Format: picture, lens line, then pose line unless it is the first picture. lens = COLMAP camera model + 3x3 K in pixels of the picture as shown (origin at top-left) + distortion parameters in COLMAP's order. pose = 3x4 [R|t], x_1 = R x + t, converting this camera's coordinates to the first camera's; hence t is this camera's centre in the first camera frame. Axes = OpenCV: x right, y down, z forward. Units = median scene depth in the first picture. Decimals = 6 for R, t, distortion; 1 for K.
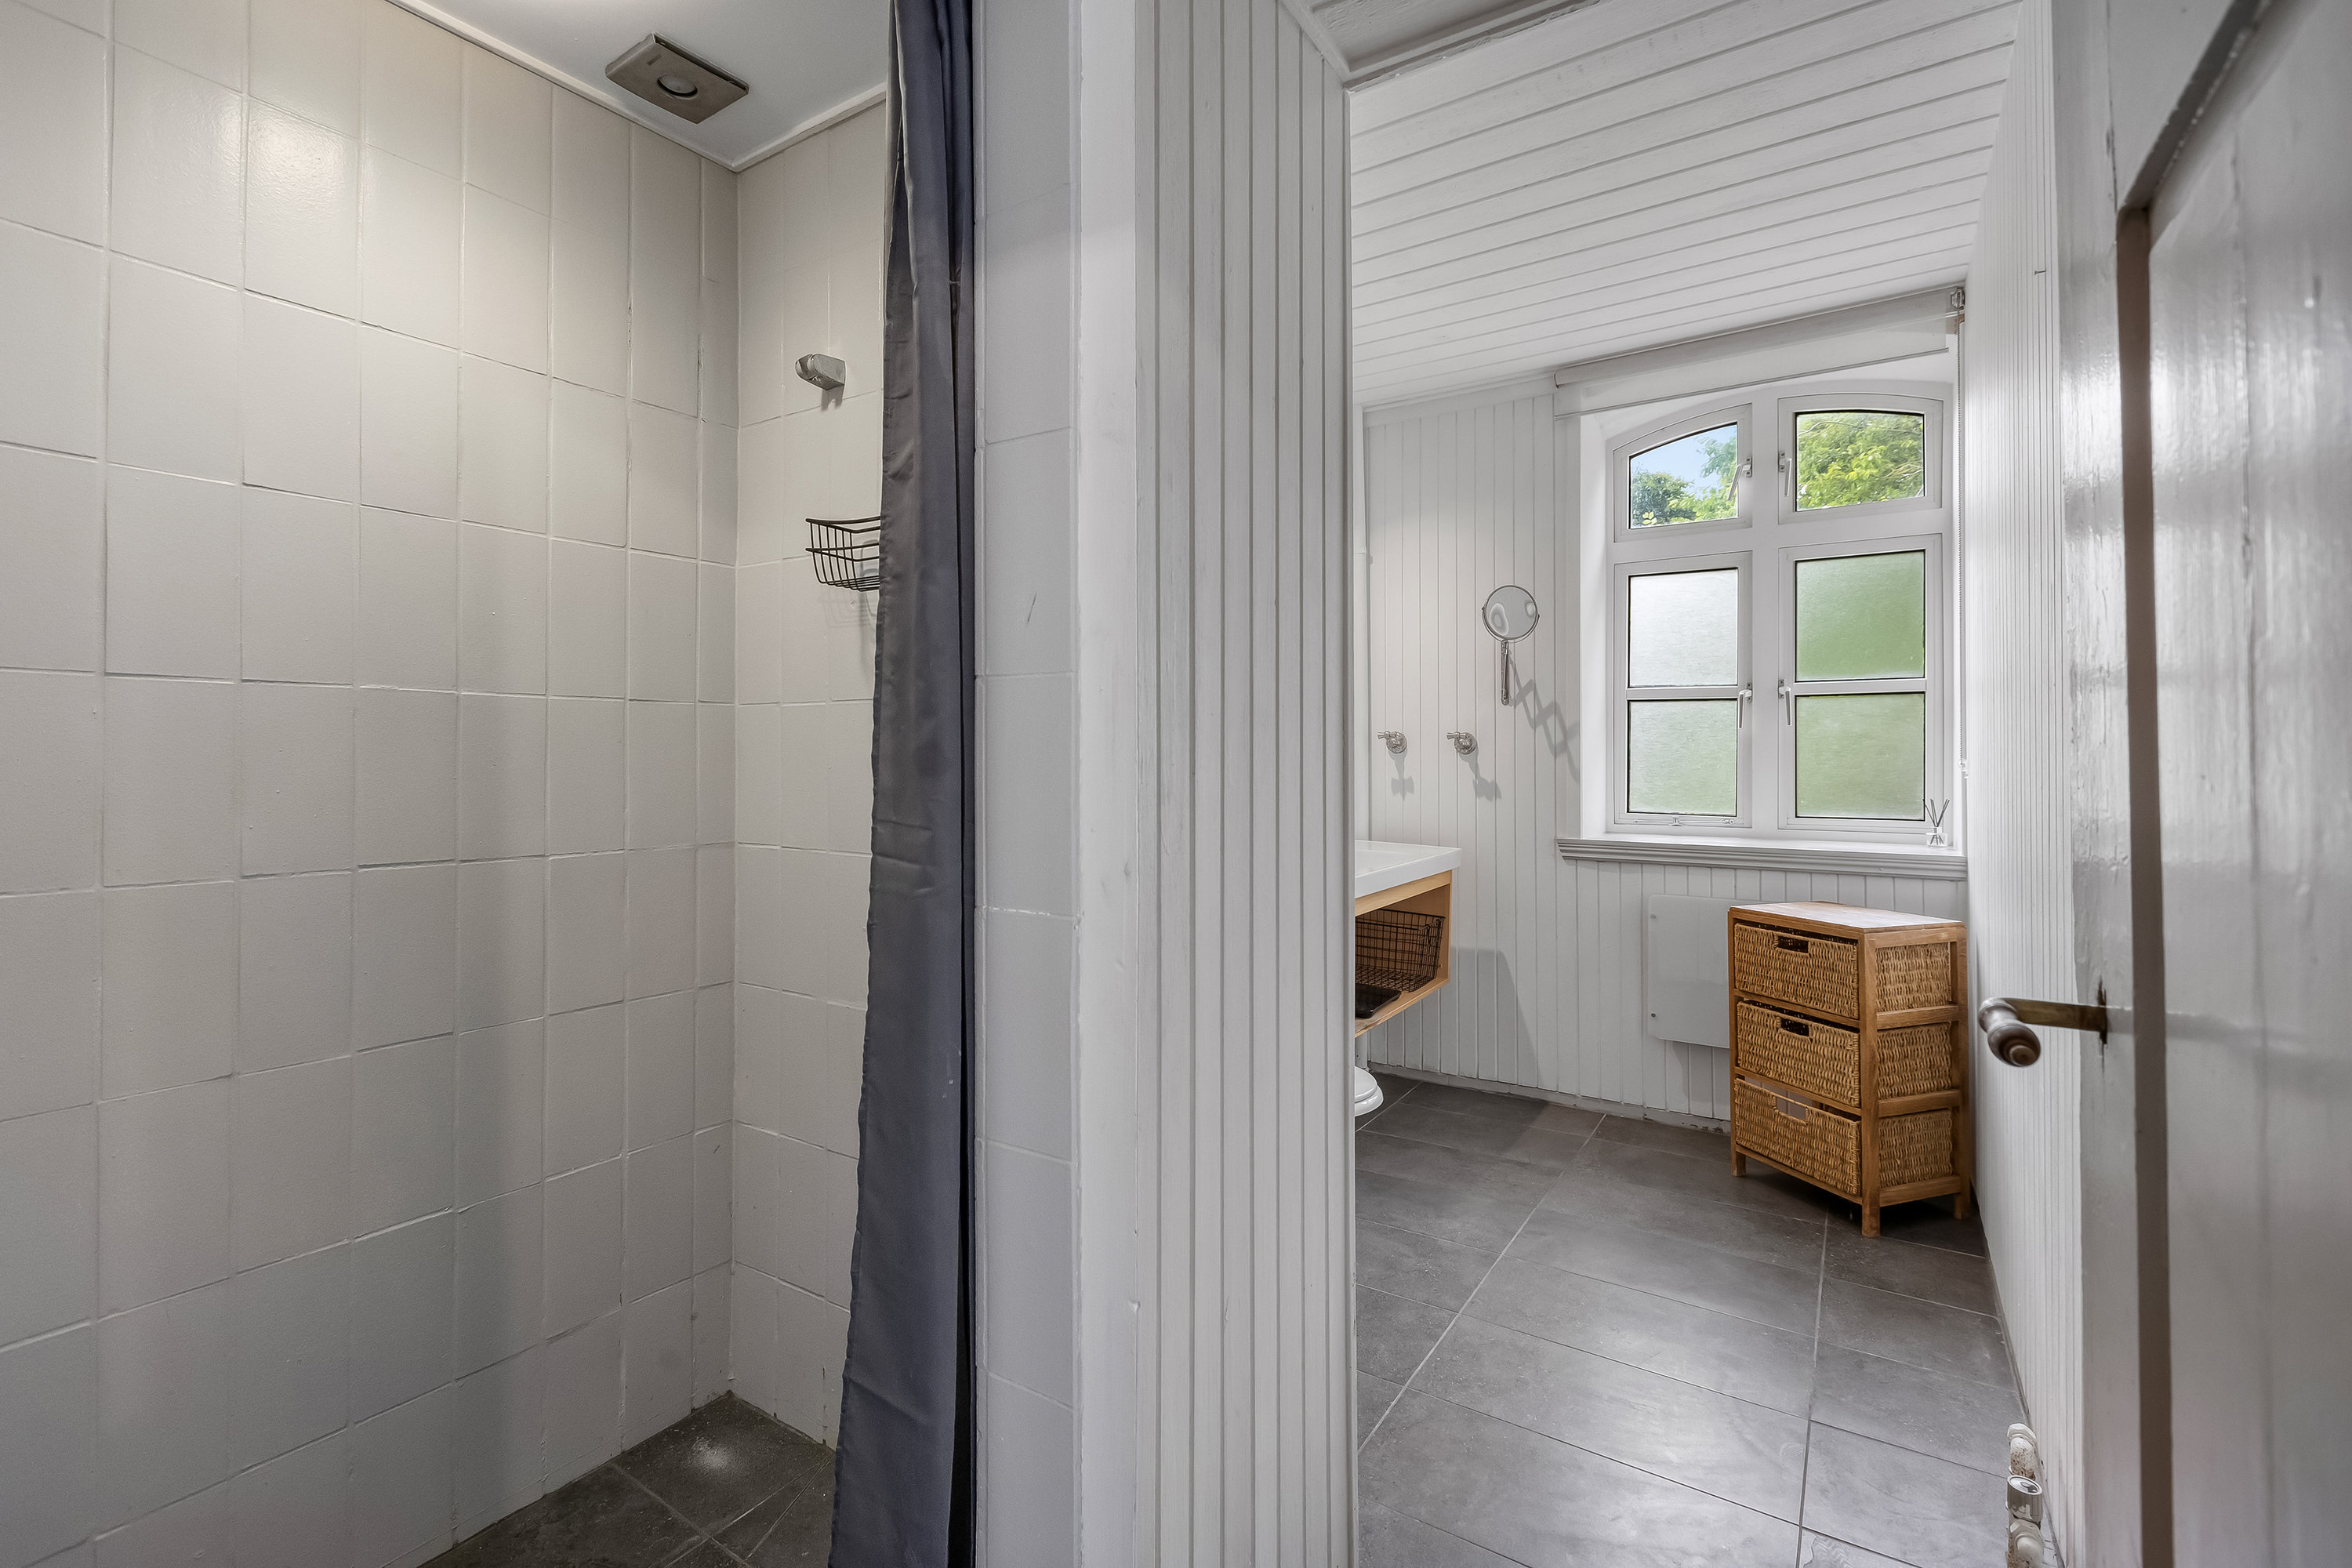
lens RADIAL K [[1052.2, 0, 1169.8], [0, 1052.2, 766.4], [0, 0, 1]] dist [0.003052, -0.002386]
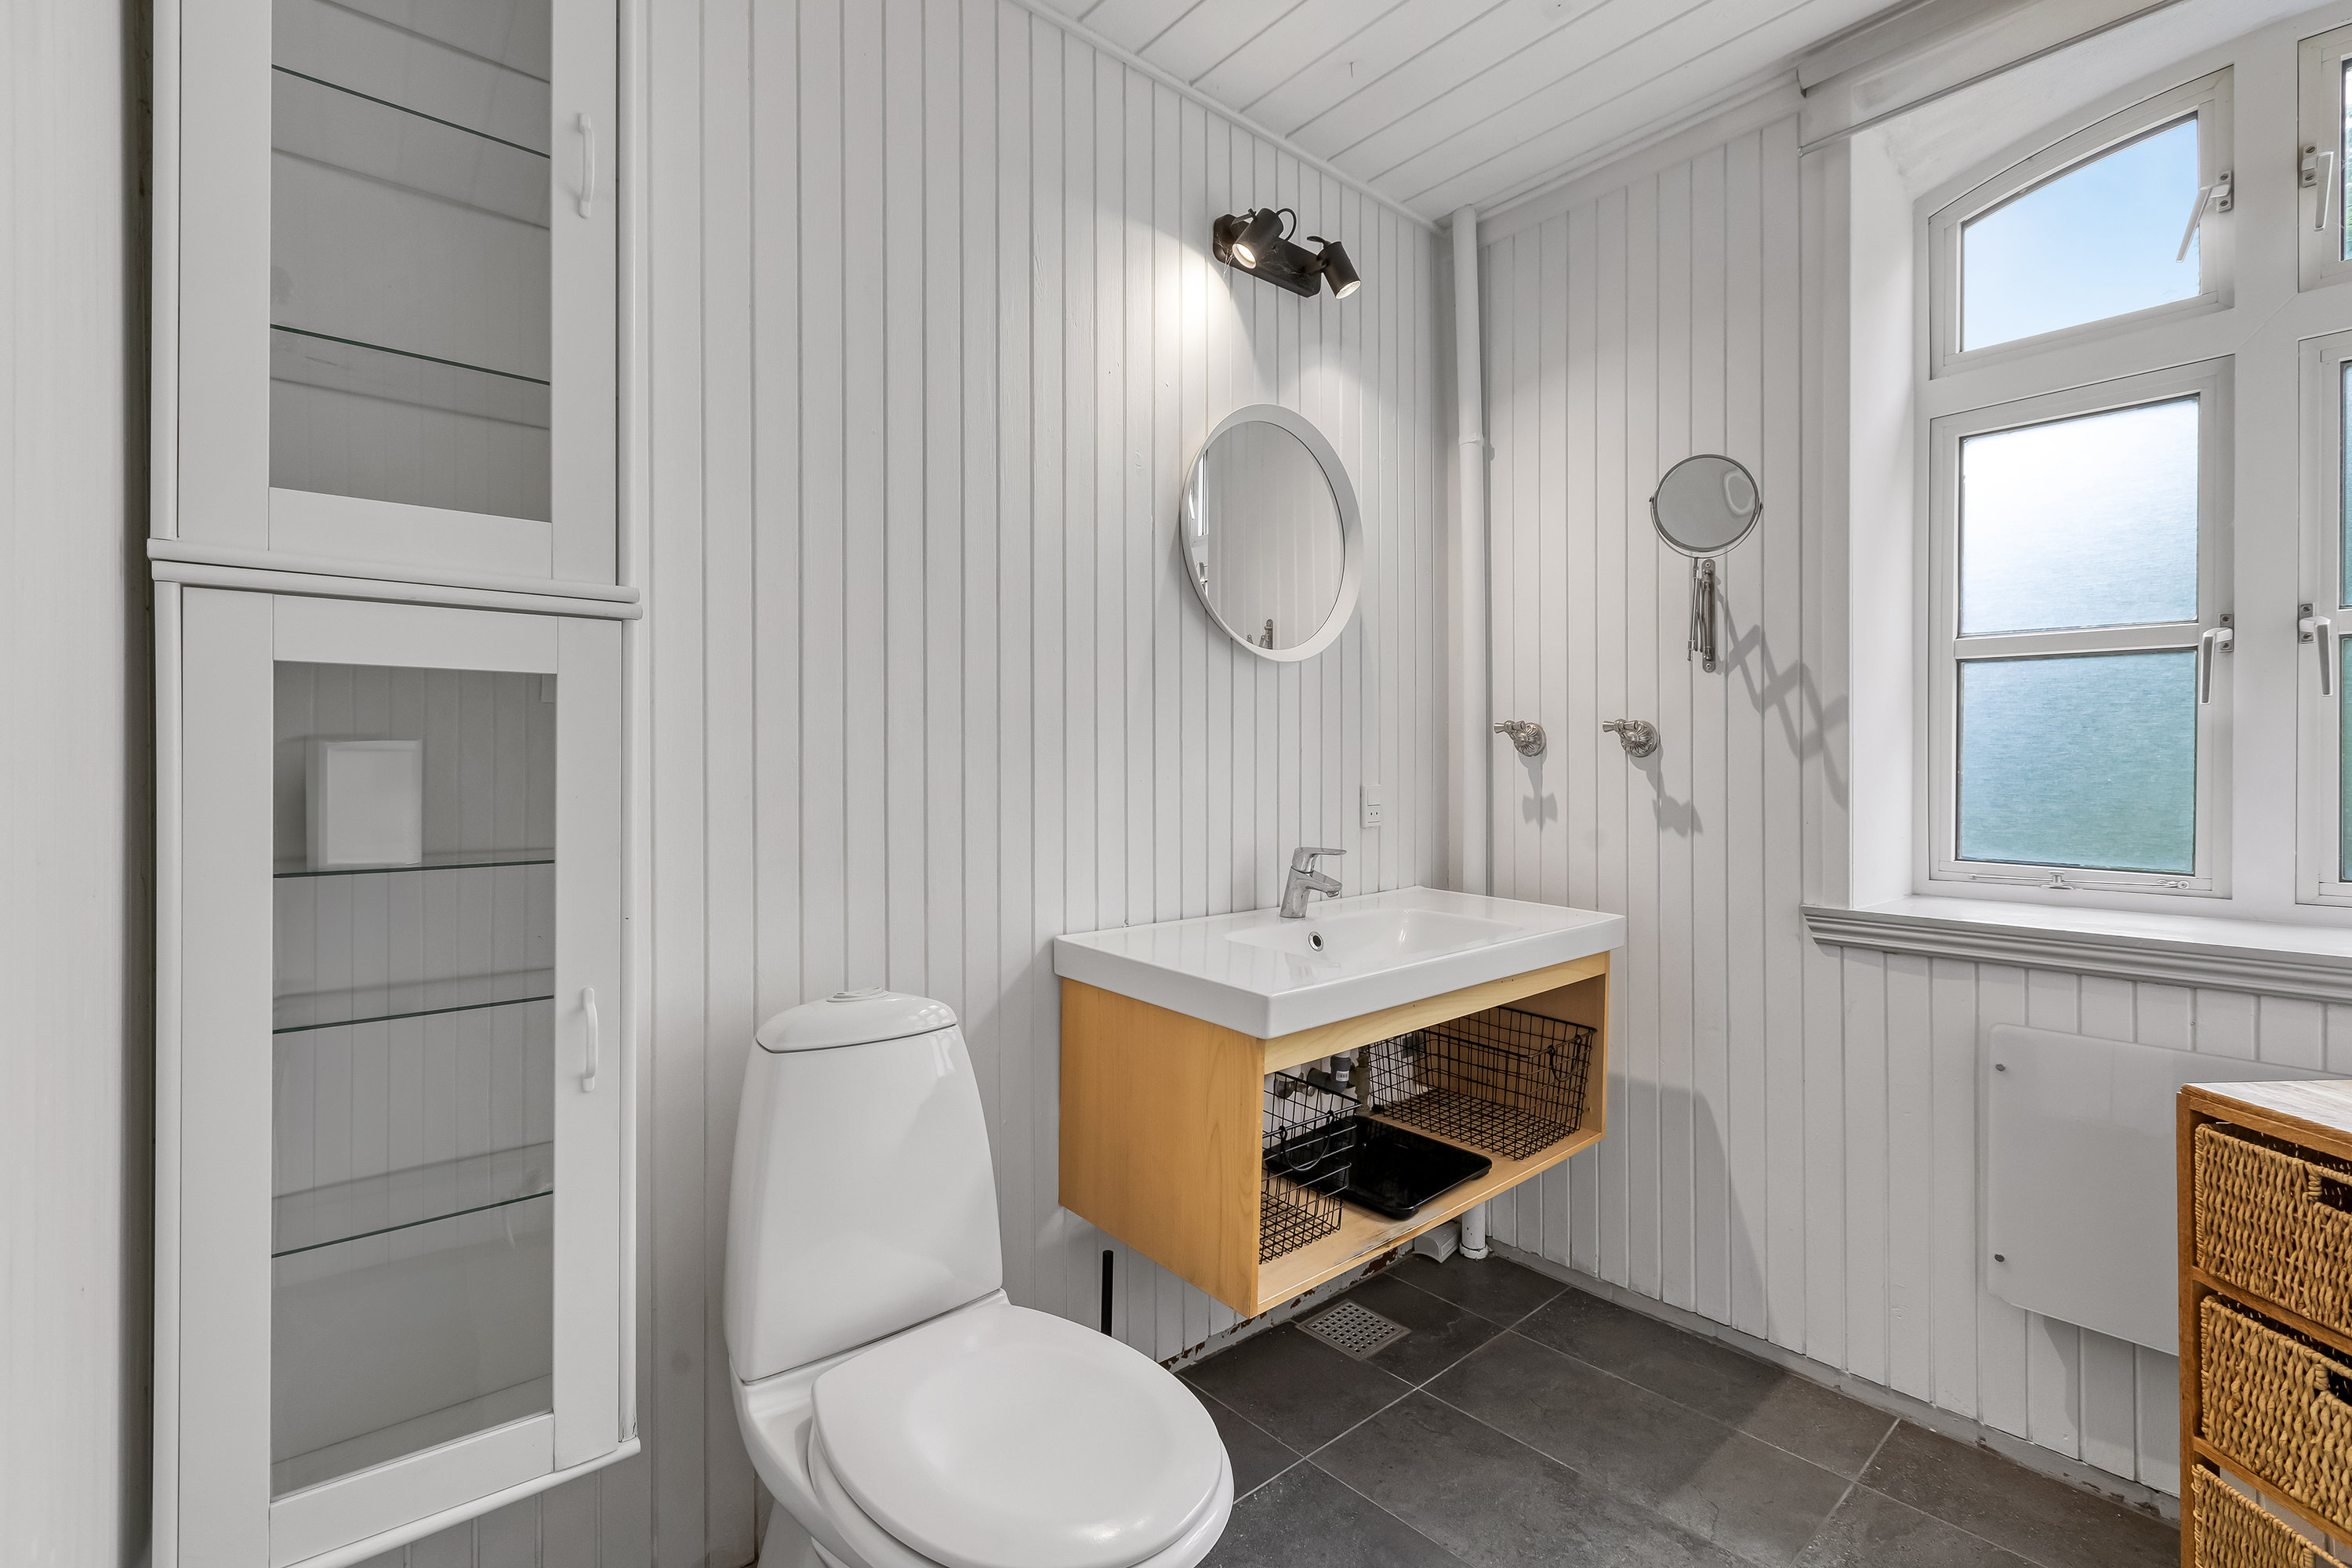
lens RADIAL K [[1052.2, 0, 1170.6], [0, 1052.2, 778.5], [0, 0, 1]] dist [0.003052, -0.002386]
pose [[0.963999, 0.002703, -0.265894, 0.191896], [-0.002535, 0.999996, 0.000974, 0.000733], [0.265896, -0.000265, 0.964002, 0.370001]]
